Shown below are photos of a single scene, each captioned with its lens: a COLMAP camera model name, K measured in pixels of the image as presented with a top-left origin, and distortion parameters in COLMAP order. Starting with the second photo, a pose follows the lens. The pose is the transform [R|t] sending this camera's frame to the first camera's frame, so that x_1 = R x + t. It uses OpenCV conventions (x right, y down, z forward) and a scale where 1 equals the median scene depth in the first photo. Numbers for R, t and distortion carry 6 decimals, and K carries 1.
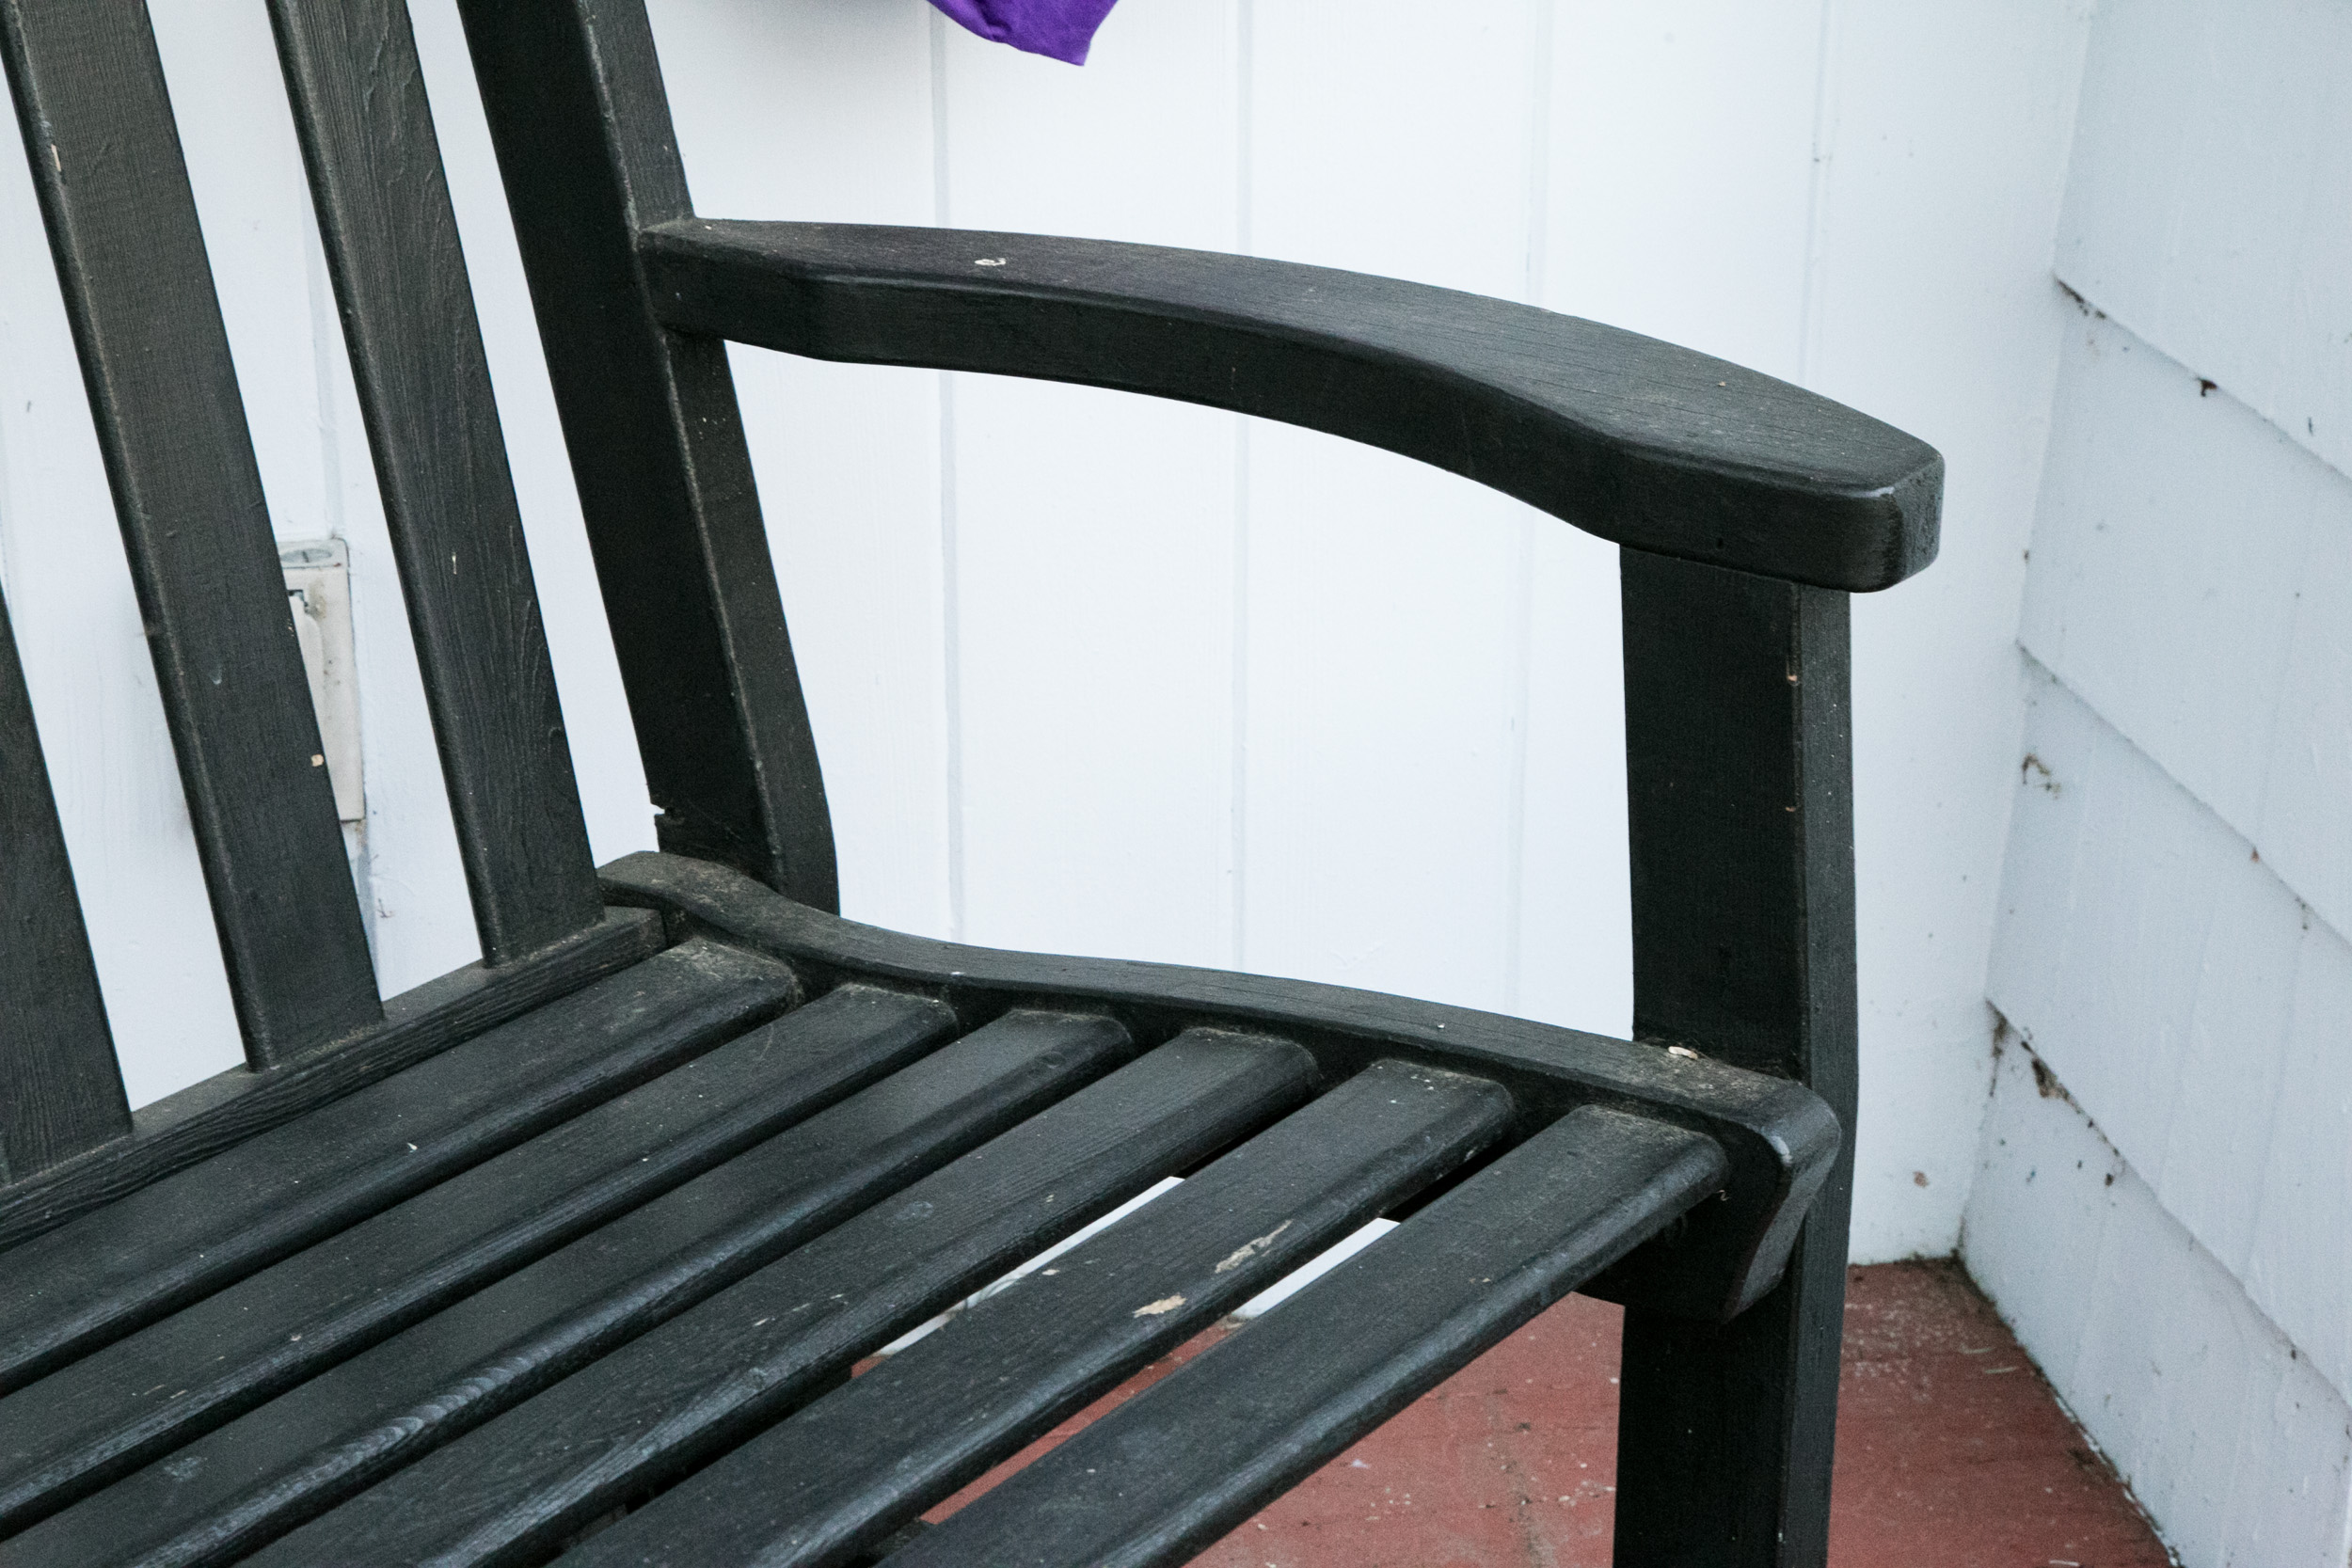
lens RADIAL K [[4382.6, 0, 1176.0], [0, 4382.6, 784.0], [0, 0, 1]] dist [0.216160, 0.237404]
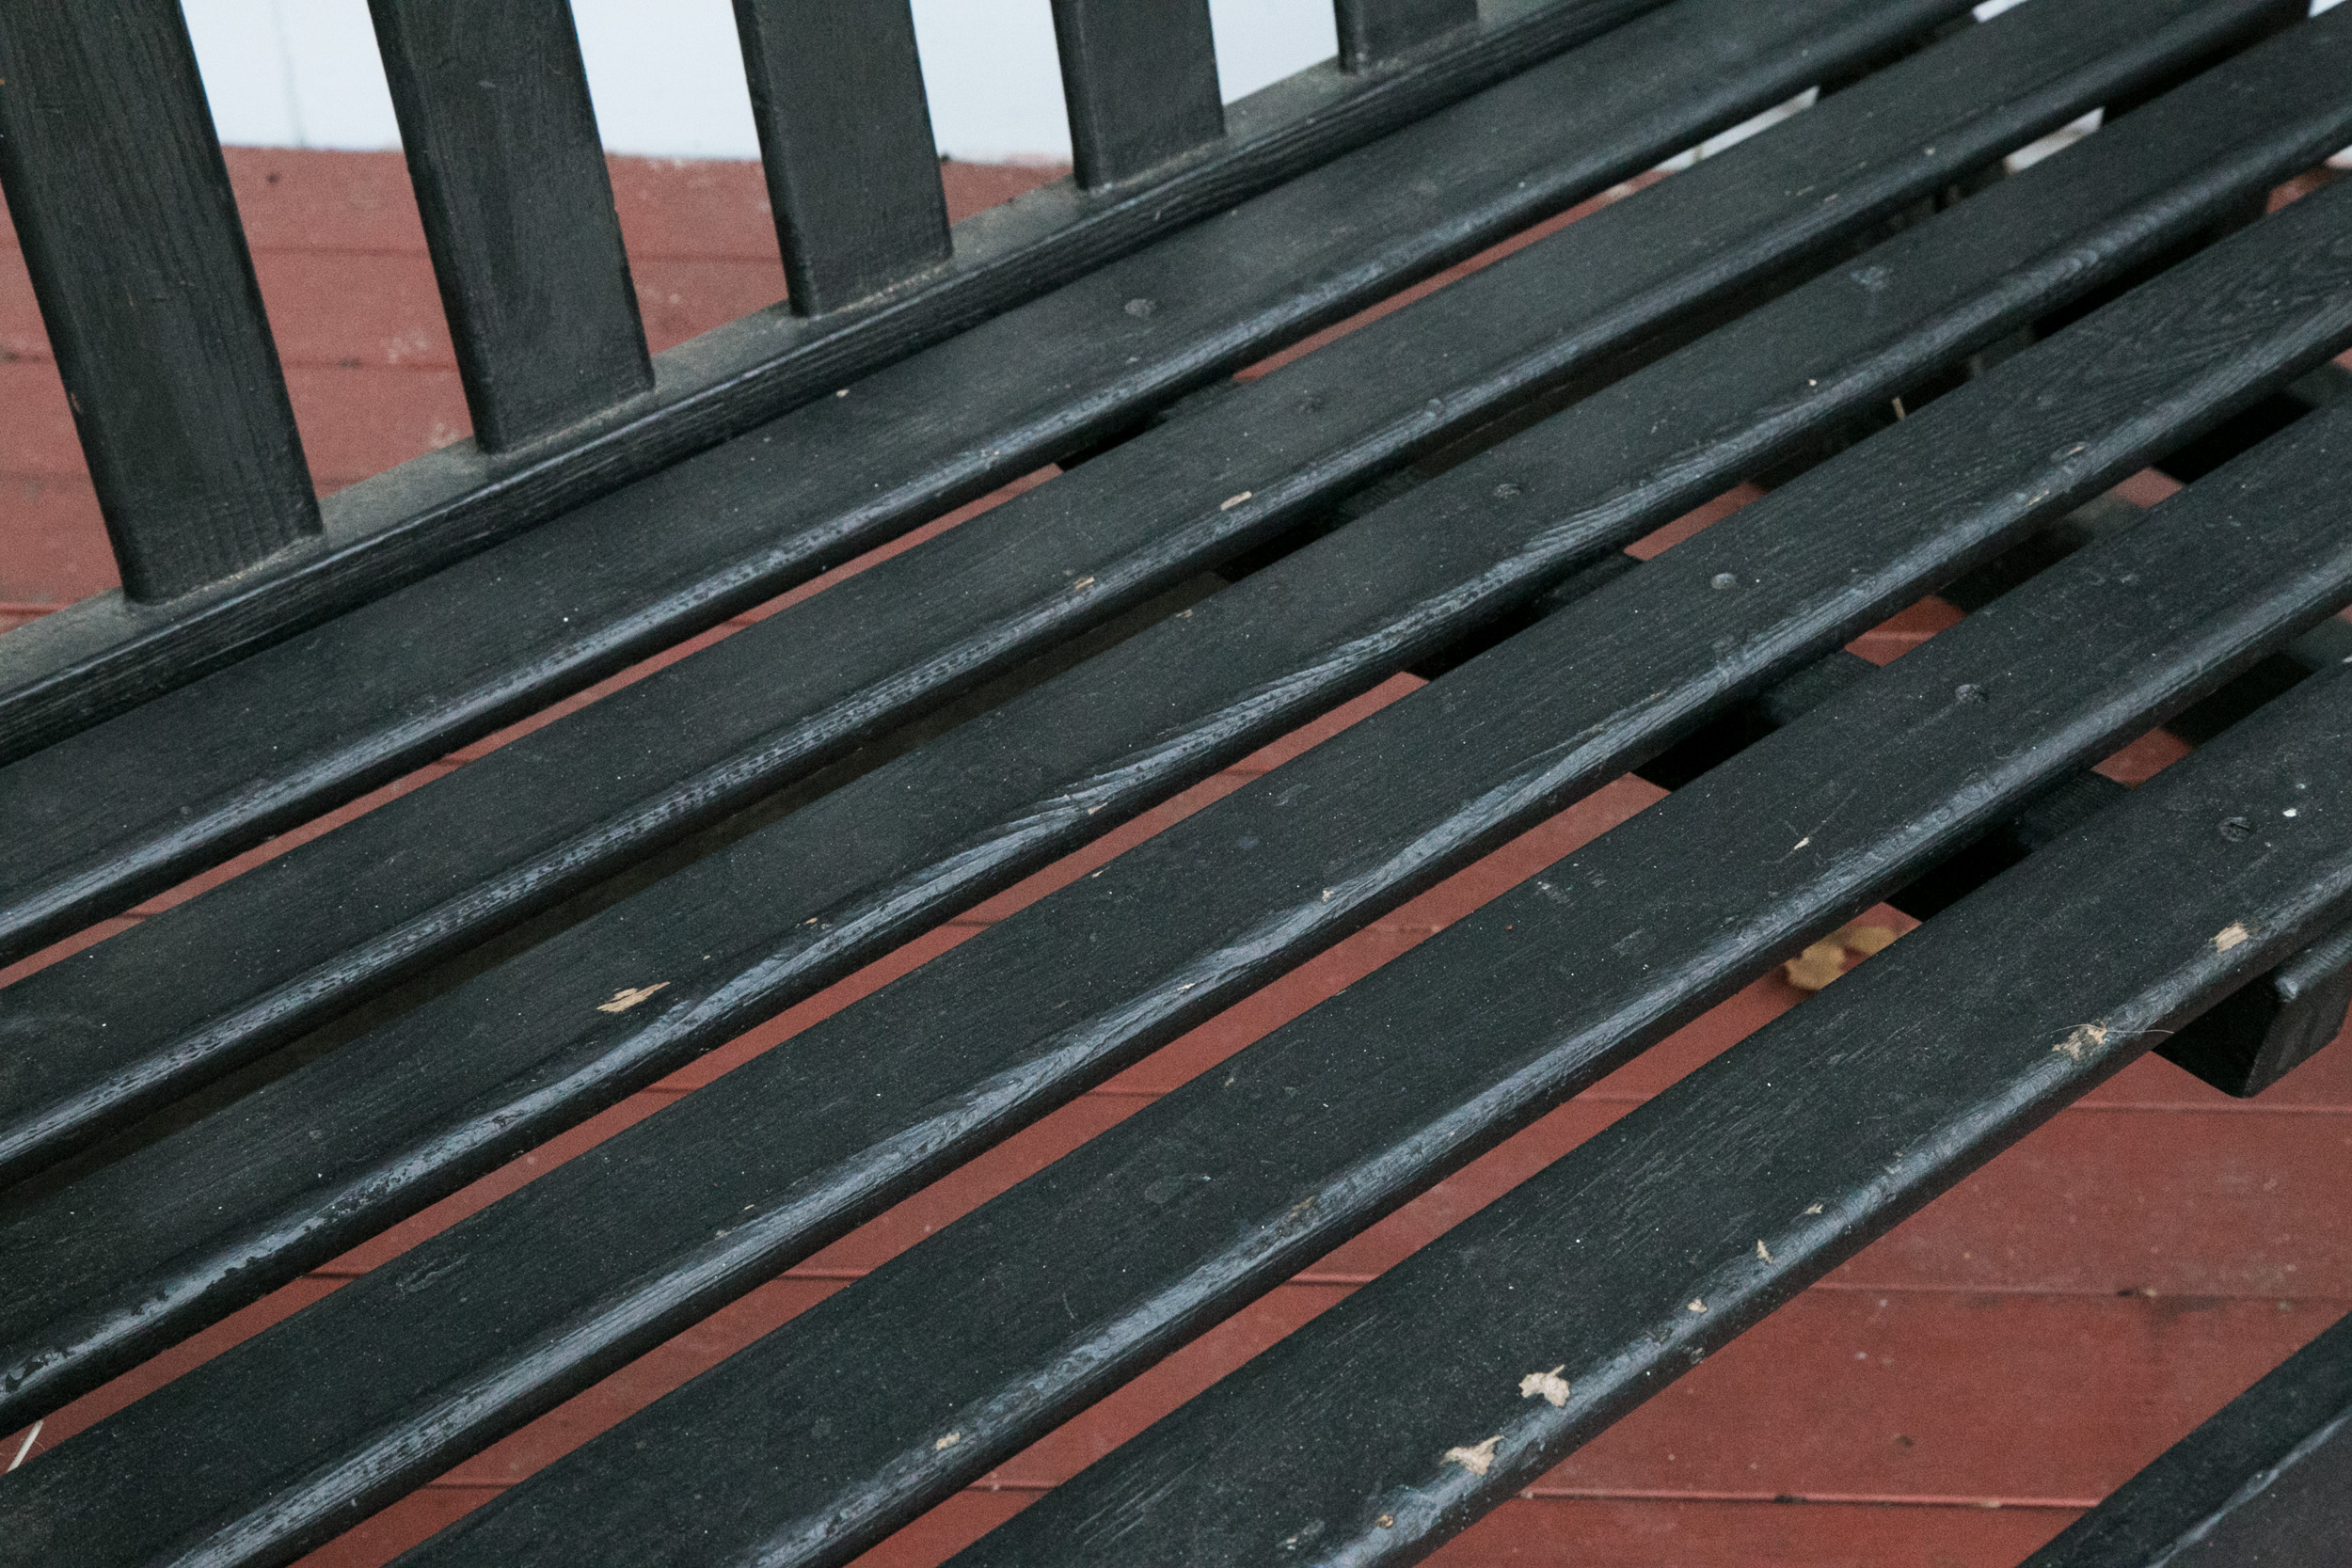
lens RADIAL K [[4382.6, 0, 1176.0], [0, 4382.6, 784.0], [0, 0, 1]] dist [0.216160, 0.237404]
pose [[0.979237, 0.125101, -0.159513, -0.186032], [-0.074133, 0.953359, 0.292593, -0.020712], [0.188677, -0.274693, 0.942839, -0.027927]]
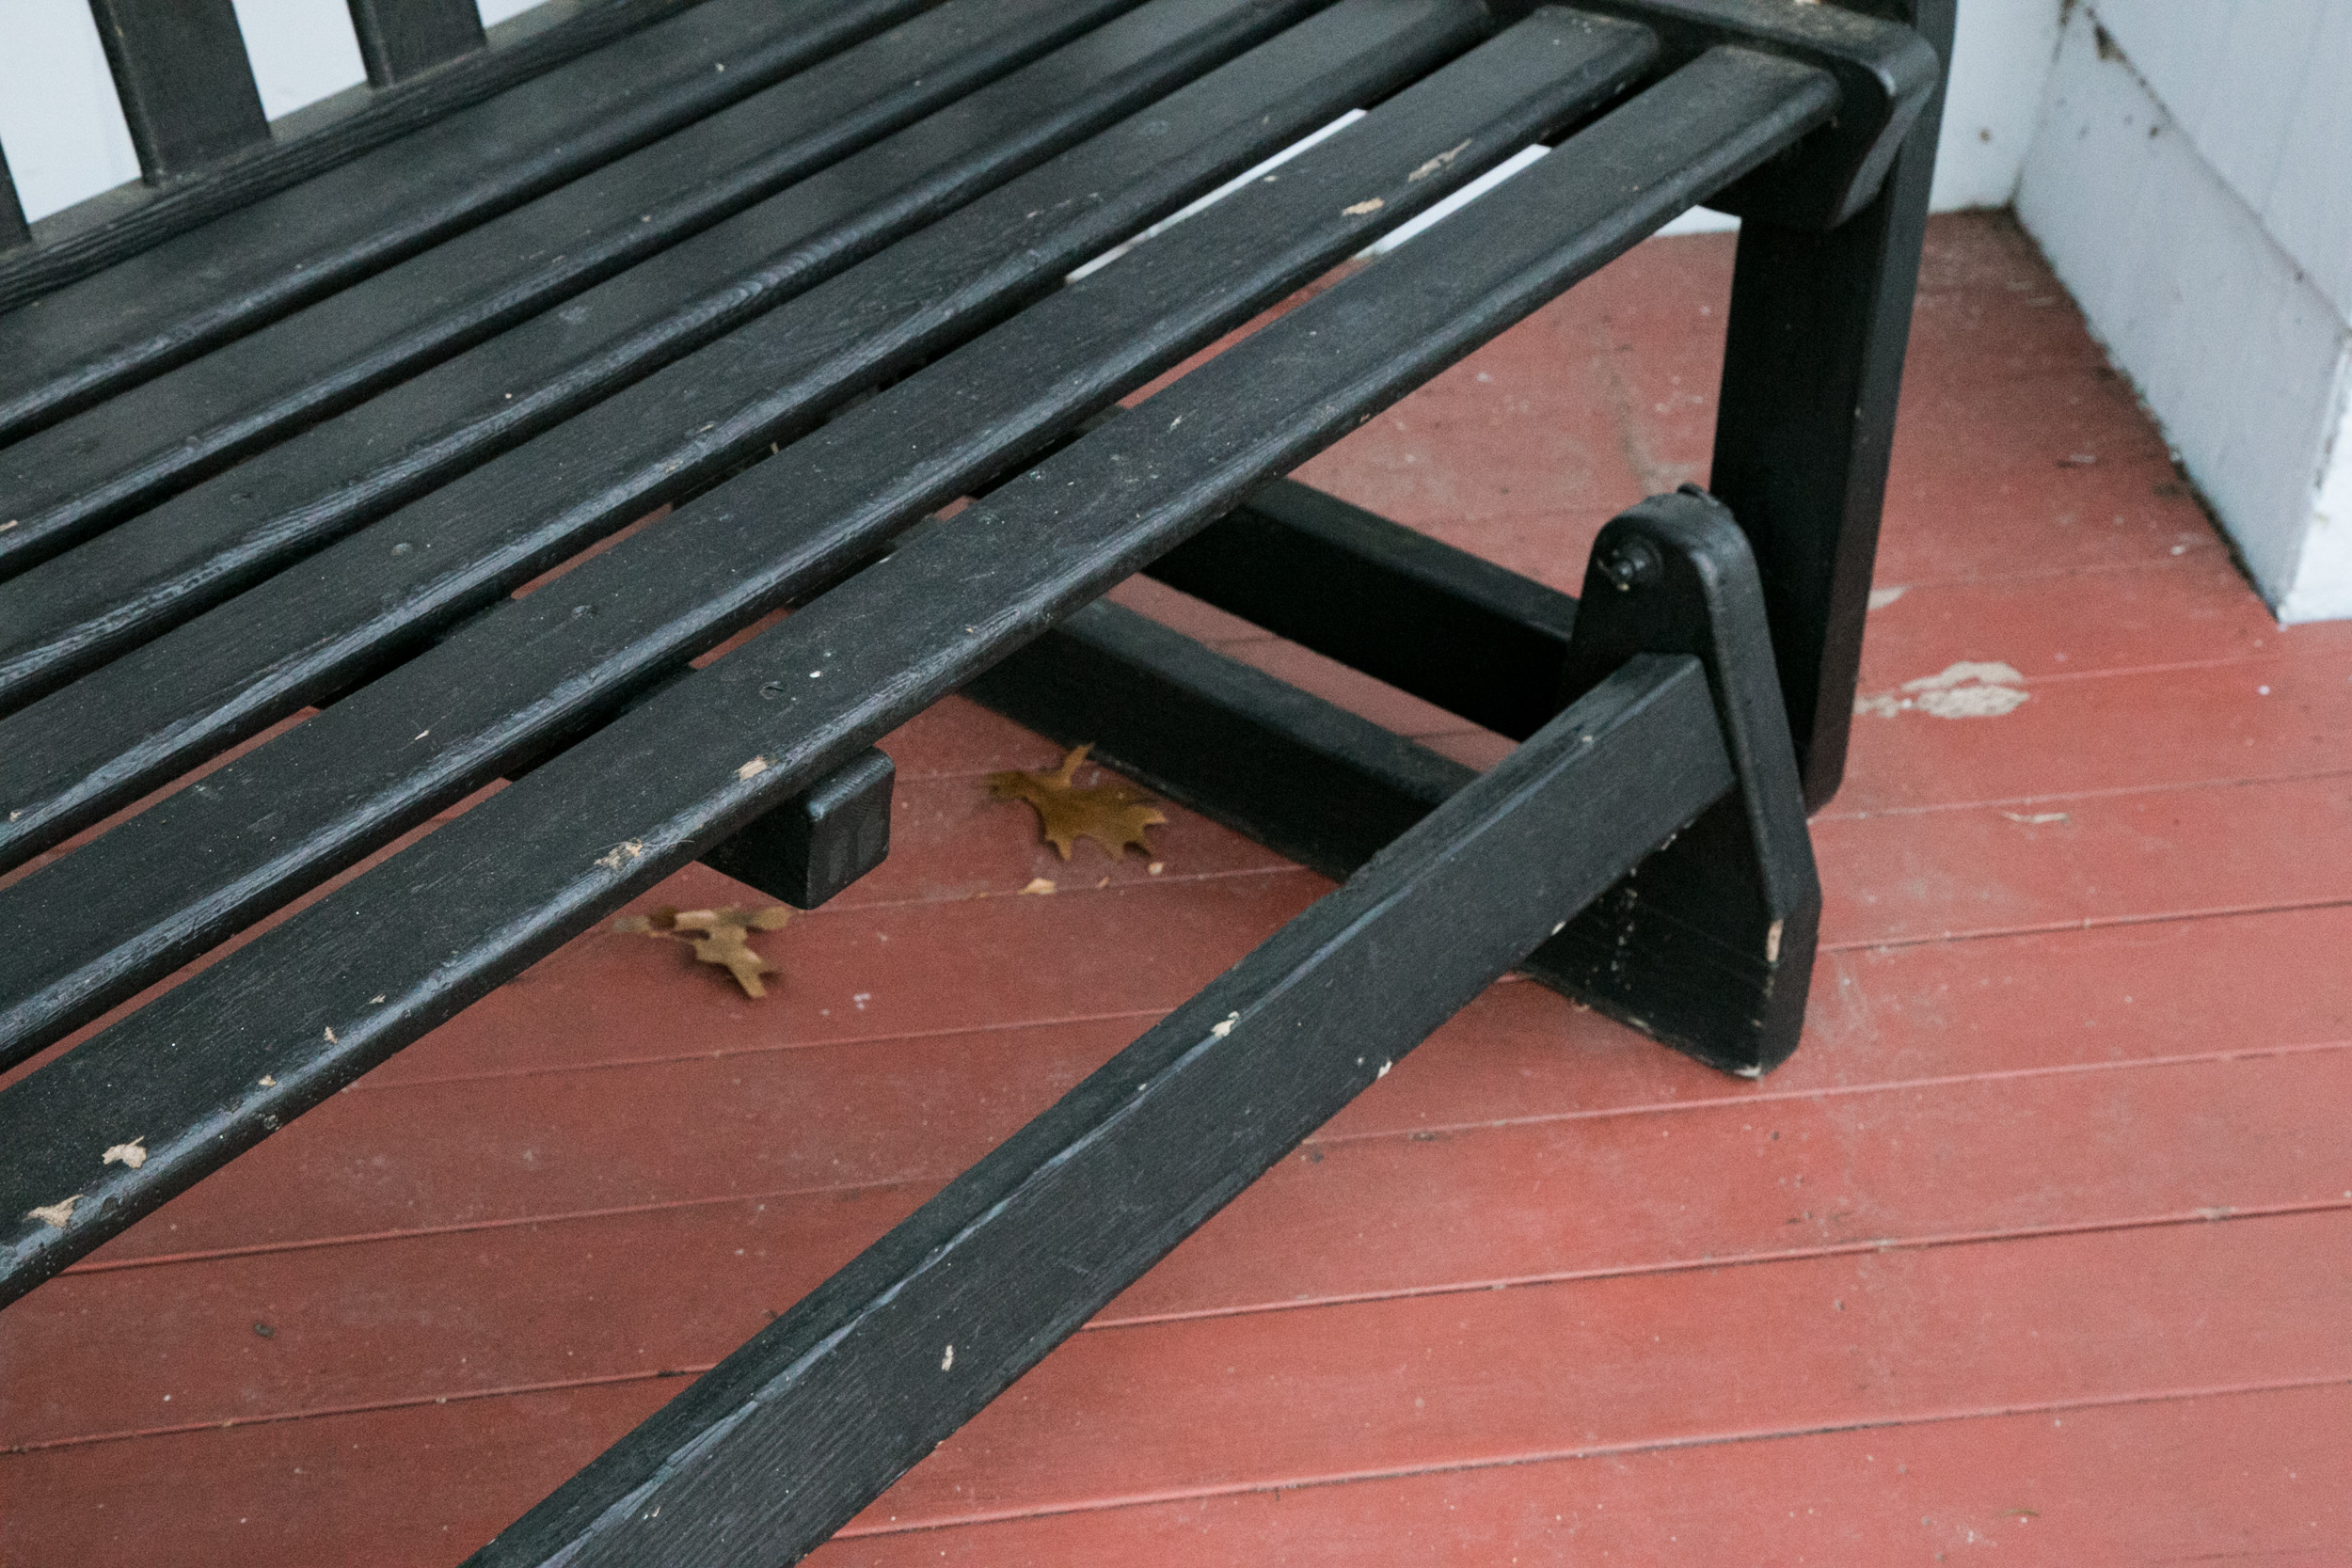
lens RADIAL K [[4063.7, 0, 1176.0], [0, 4063.7, 784.0], [0, 0, 1]] dist [0.180408, 0.159722]
pose [[0.999635, 0.021543, -0.016286, -0.031410], [-0.017099, 0.971664, 0.235745, 0.008685], [0.020904, -0.235381, 0.971678, -0.121558]]
